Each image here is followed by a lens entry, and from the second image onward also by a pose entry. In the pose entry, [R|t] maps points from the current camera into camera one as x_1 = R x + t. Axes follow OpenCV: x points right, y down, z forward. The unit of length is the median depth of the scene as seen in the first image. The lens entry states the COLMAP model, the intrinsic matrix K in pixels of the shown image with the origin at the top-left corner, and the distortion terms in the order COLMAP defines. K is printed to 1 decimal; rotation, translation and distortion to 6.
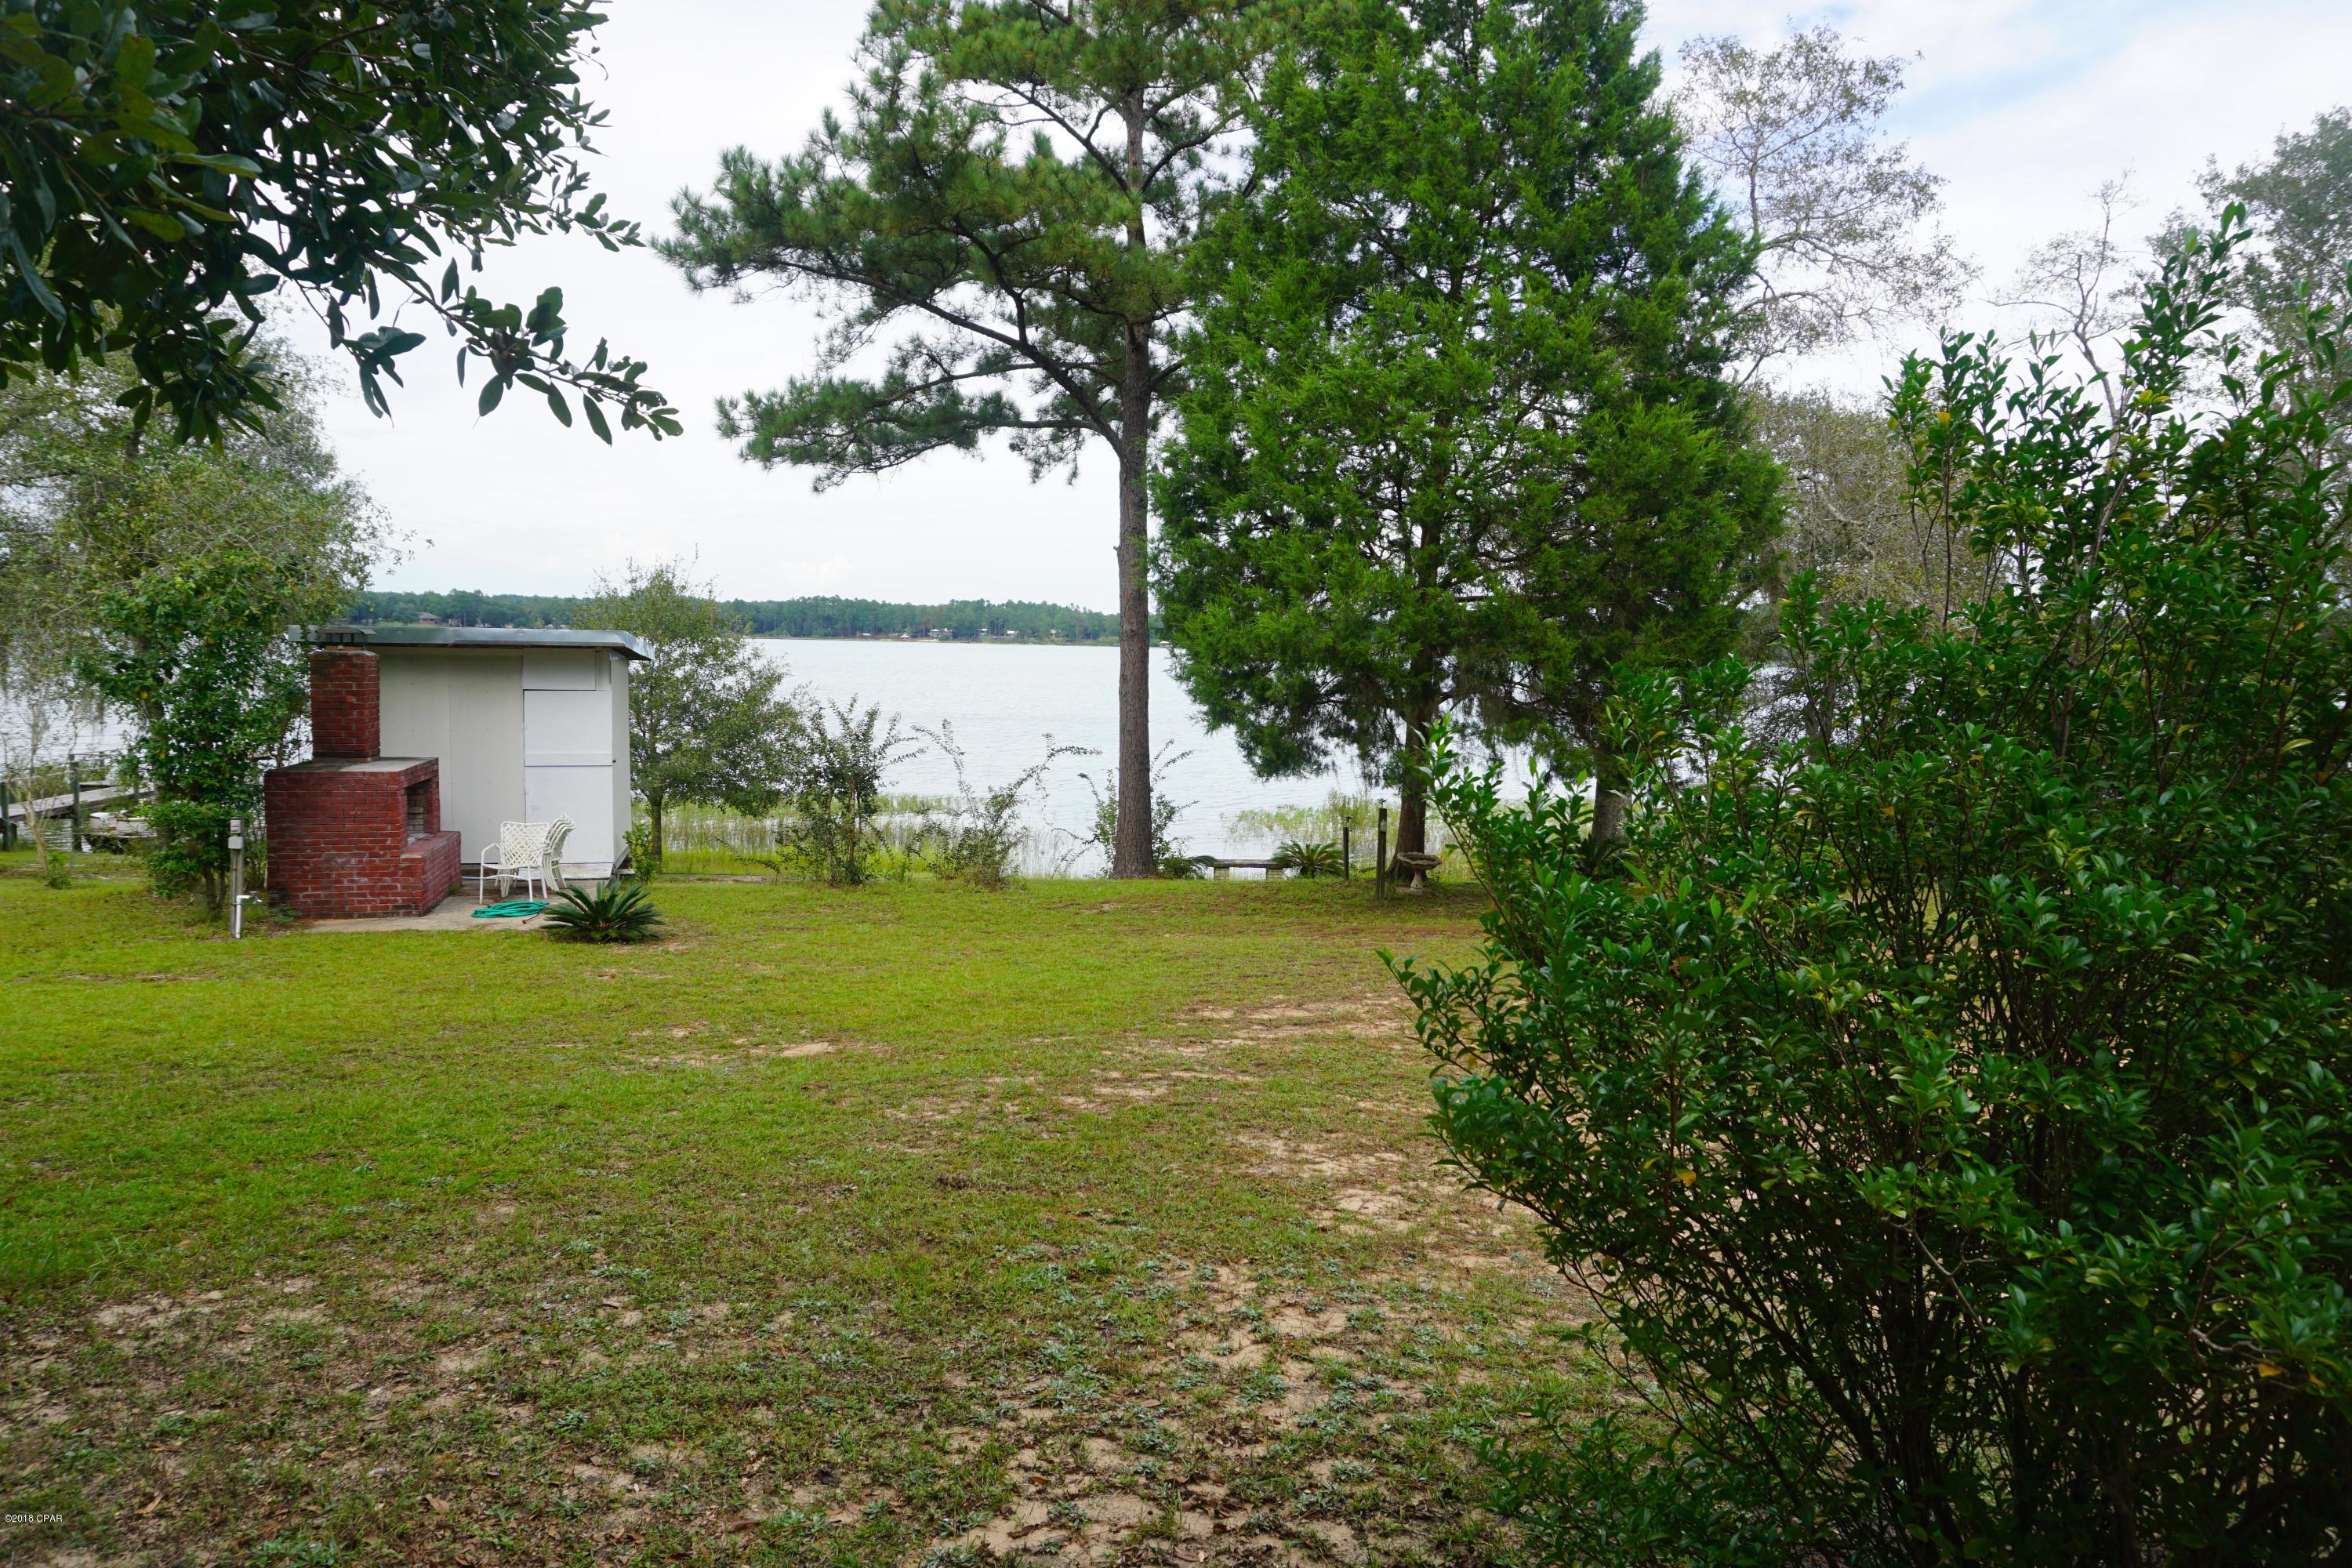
lens RADIAL K [[1543.9, 0, 1181.2], [0, 1543.9, 783.5], [0, 0, 1]] dist [-0.055936, 0.036768]
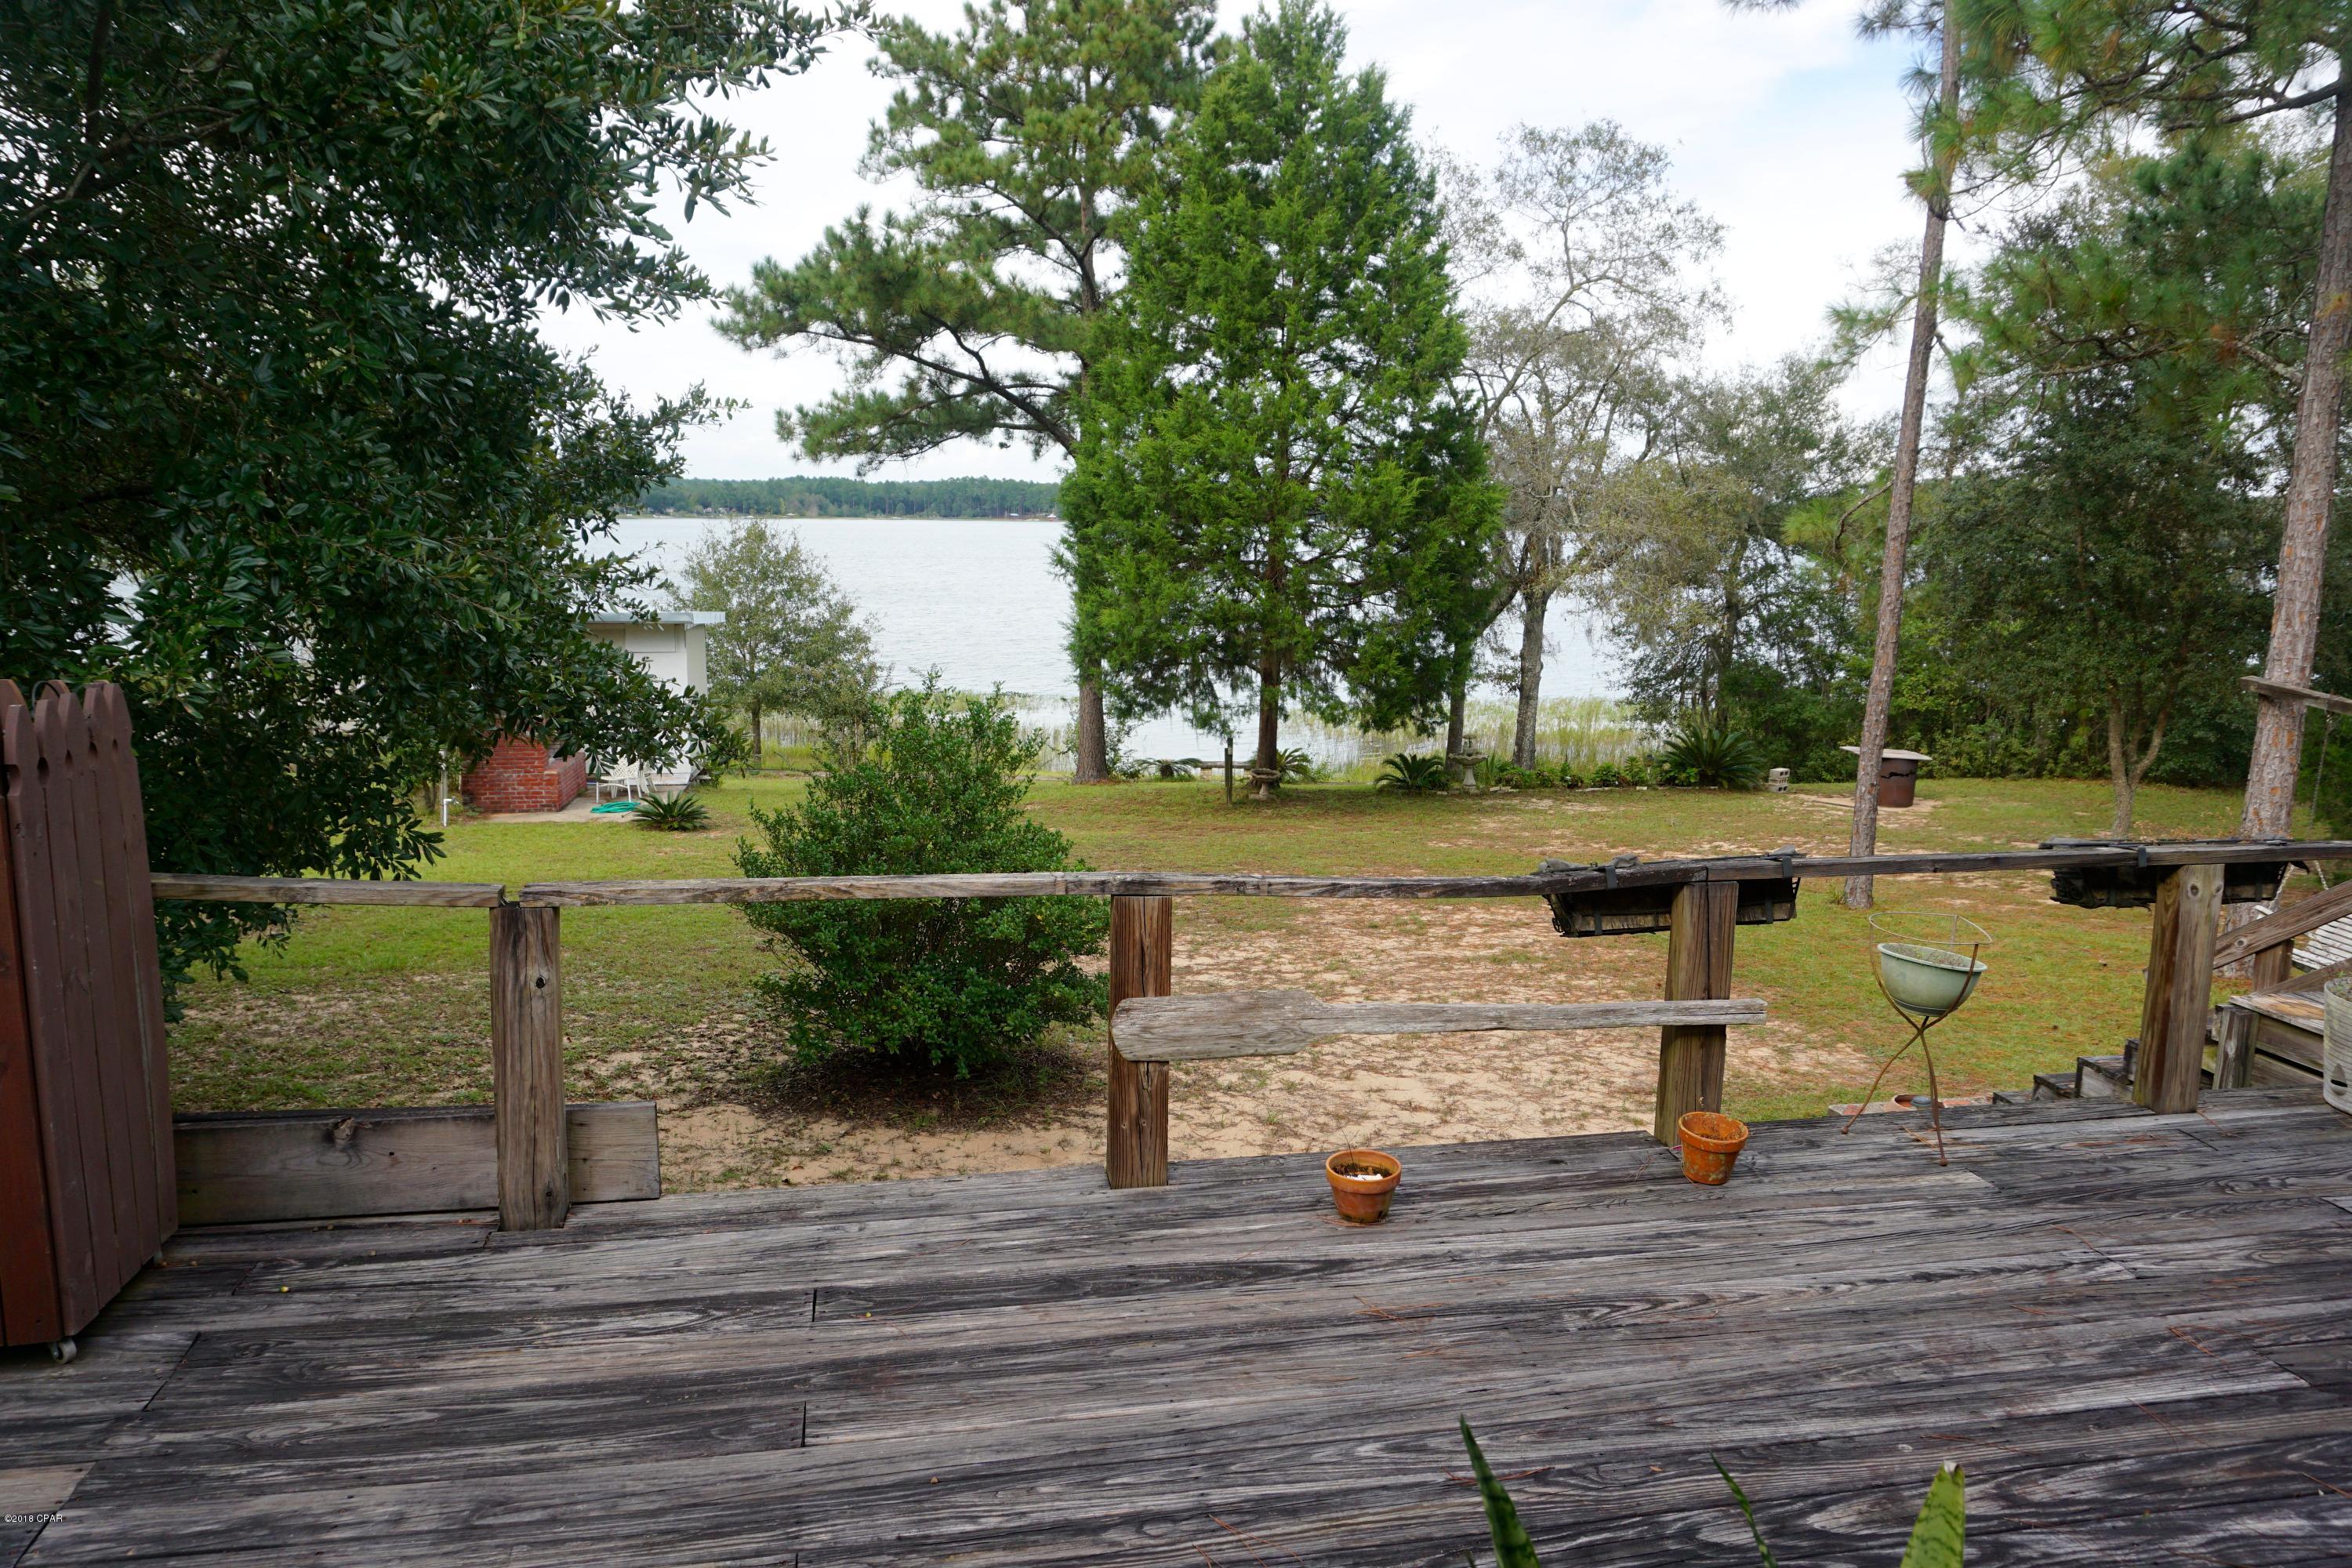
lens RADIAL K [[1543.9, 0, 1156.8], [0, 1543.9, 787.8], [0, 0, 1]] dist [-0.055936, 0.036768]
pose [[0.993580, 0.012316, -0.112462, 0.184979], [-0.003004, 0.996578, 0.082597, -0.044722], [0.113094, -0.081729, 0.990217, -0.307984]]
